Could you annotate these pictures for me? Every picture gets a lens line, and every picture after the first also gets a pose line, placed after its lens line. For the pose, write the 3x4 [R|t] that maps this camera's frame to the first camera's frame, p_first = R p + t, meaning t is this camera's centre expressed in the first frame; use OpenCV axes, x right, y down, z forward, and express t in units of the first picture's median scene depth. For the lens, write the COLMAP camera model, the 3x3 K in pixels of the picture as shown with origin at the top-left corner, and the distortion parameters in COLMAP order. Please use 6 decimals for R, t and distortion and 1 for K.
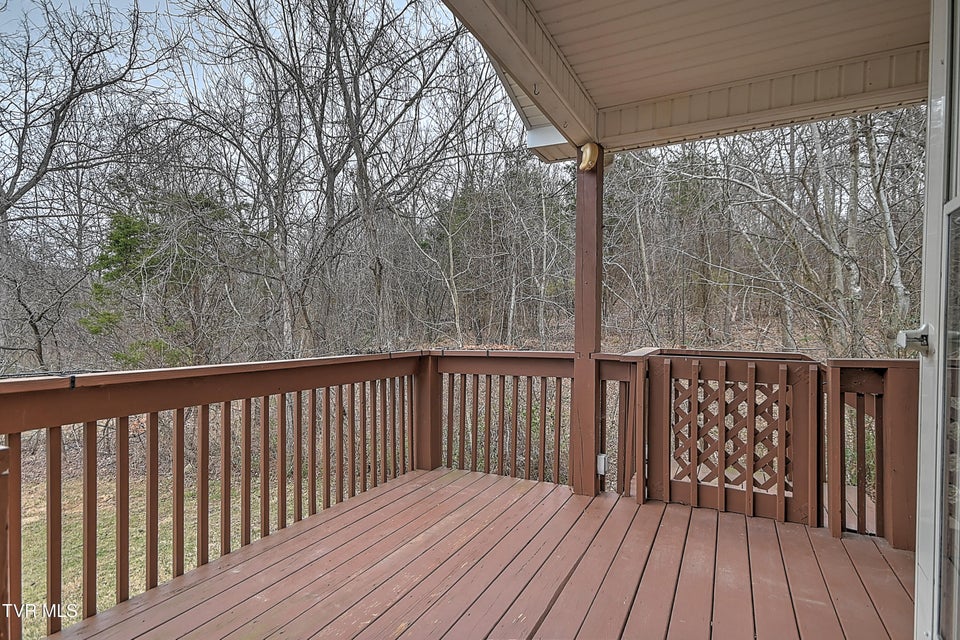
lens RADIAL K [[499.8, 0, 476.4], [0, 499.8, 323.8], [0, 0, 1]] dist [0.033512, -0.002431]
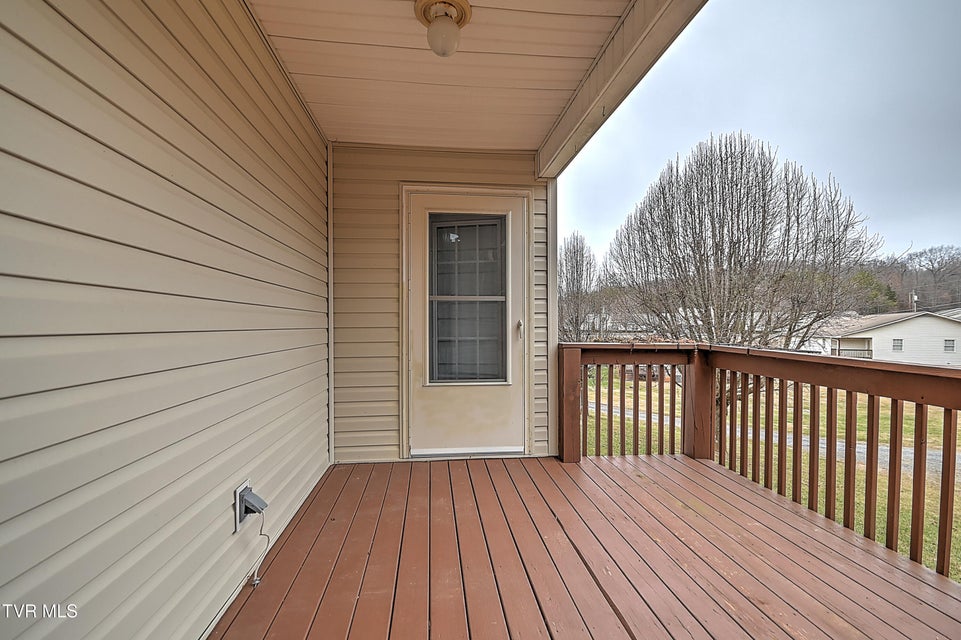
lens RADIAL K [[441.7, 0, 479.3], [0, 441.7, 323.4], [0, 0, 1]] dist [0.013960, -0.006081]
pose [[-0.828093, -0.009417, -0.560512, 0.783527], [-0.018075, 0.999788, 0.009907, 0.014790], [0.560300, 0.018335, -0.828087, 1.460532]]
